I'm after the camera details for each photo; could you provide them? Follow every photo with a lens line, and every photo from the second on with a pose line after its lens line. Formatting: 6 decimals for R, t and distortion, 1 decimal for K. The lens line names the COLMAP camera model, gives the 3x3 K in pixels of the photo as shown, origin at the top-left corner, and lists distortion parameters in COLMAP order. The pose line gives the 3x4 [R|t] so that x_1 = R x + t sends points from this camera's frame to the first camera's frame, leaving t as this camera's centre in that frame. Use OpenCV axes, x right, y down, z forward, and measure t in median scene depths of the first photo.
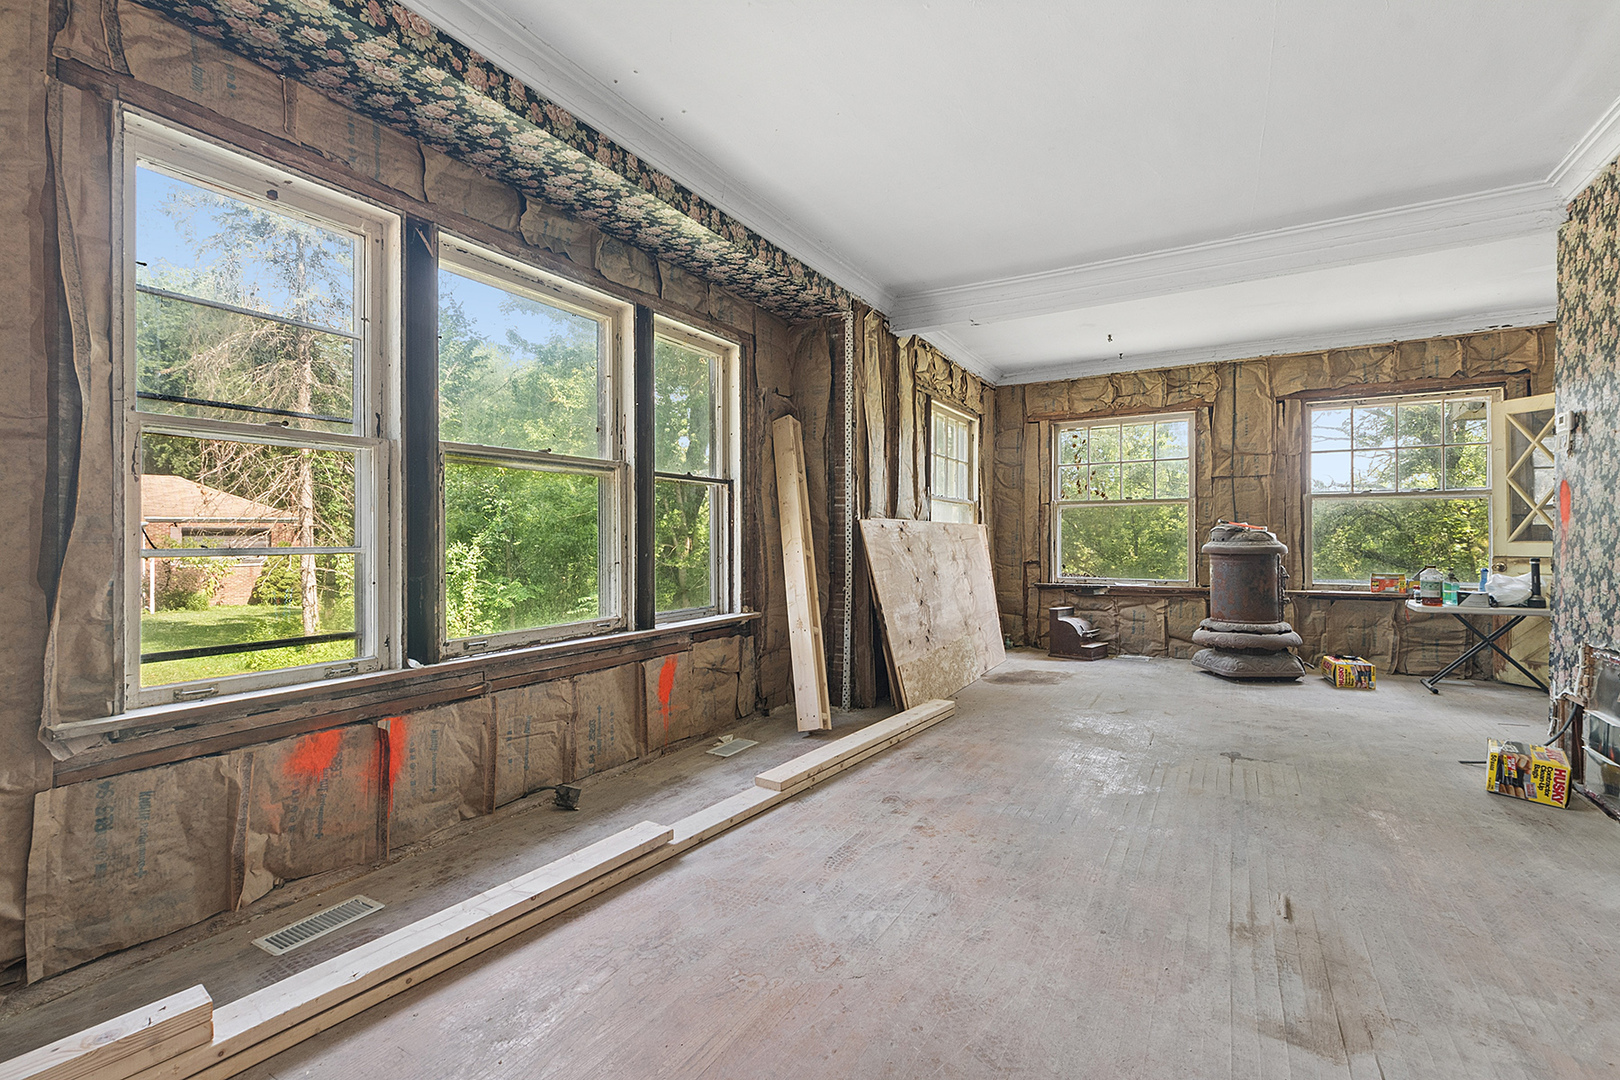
lens RADIAL K [[719.6, 0, 809.8], [0, 719.6, 536.0], [0, 0, 1]] dist [-0.001481, -0.000076]
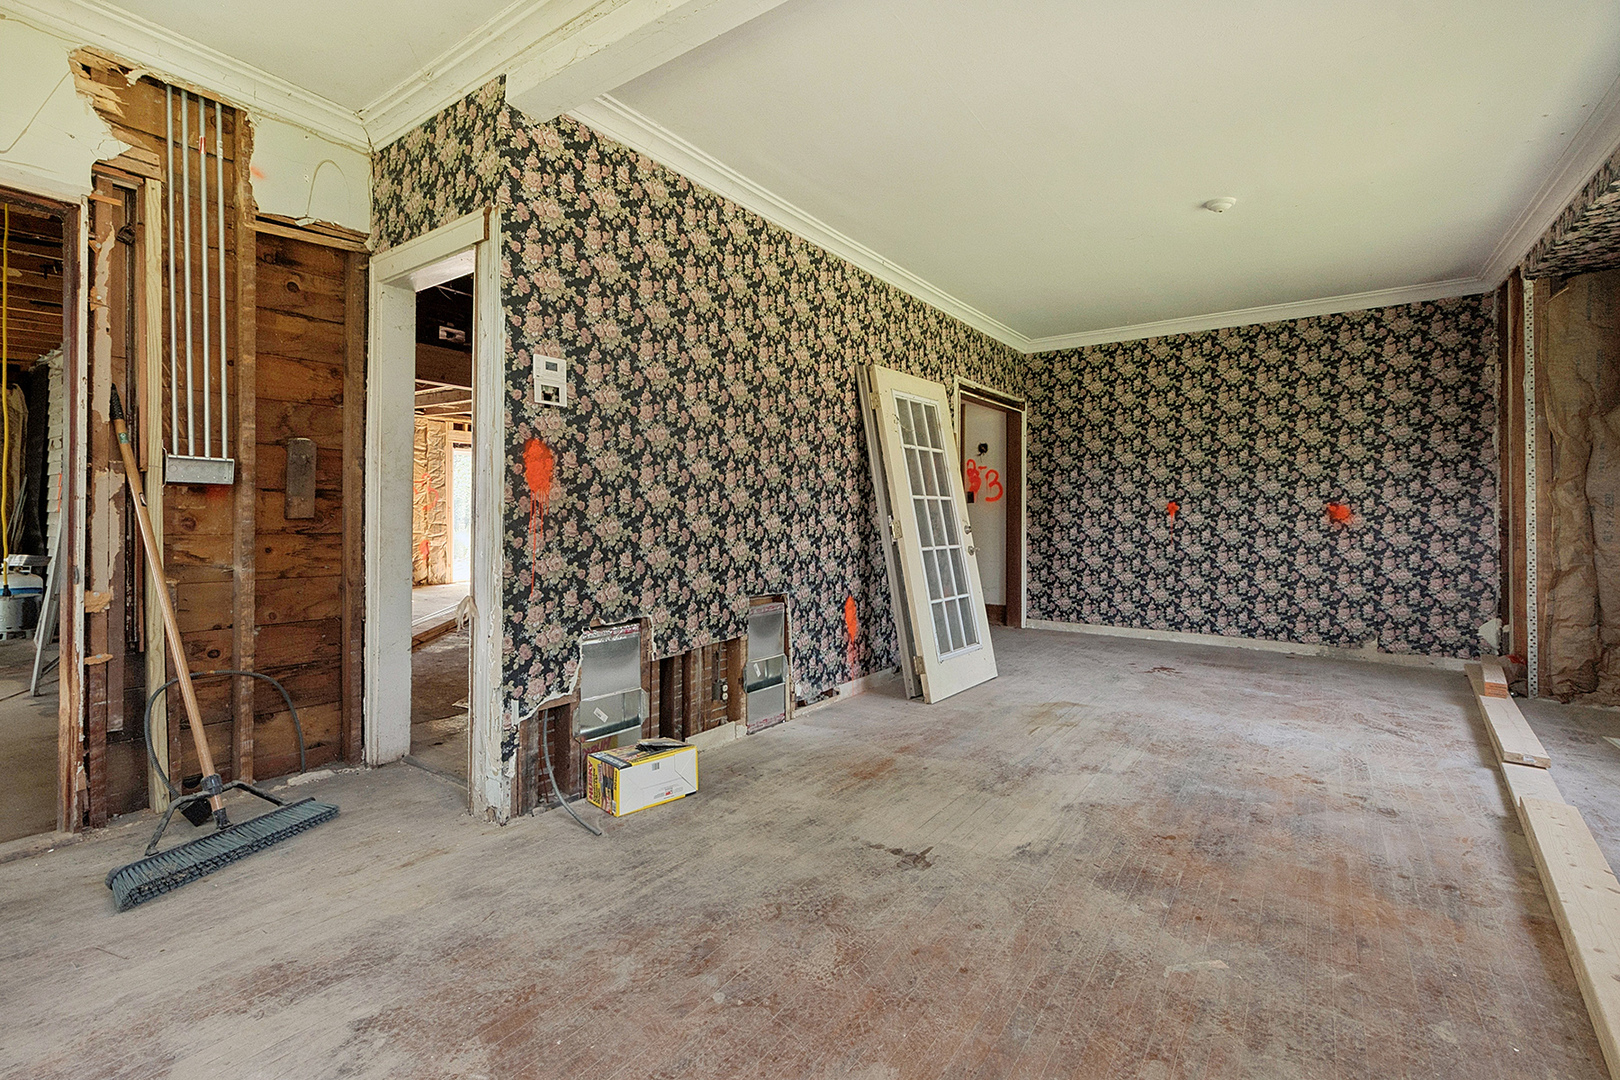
lens RADIAL K [[719.6, 0, 810.3], [0, 719.6, 523.5], [0, 0, 1]] dist [-0.001481, -0.000076]
pose [[-0.996453, -0.005327, 0.083987, 0.727708], [-0.004162, 0.999893, 0.014039, 0.003782], [-0.084053, 0.013640, -0.996368, 1.888575]]
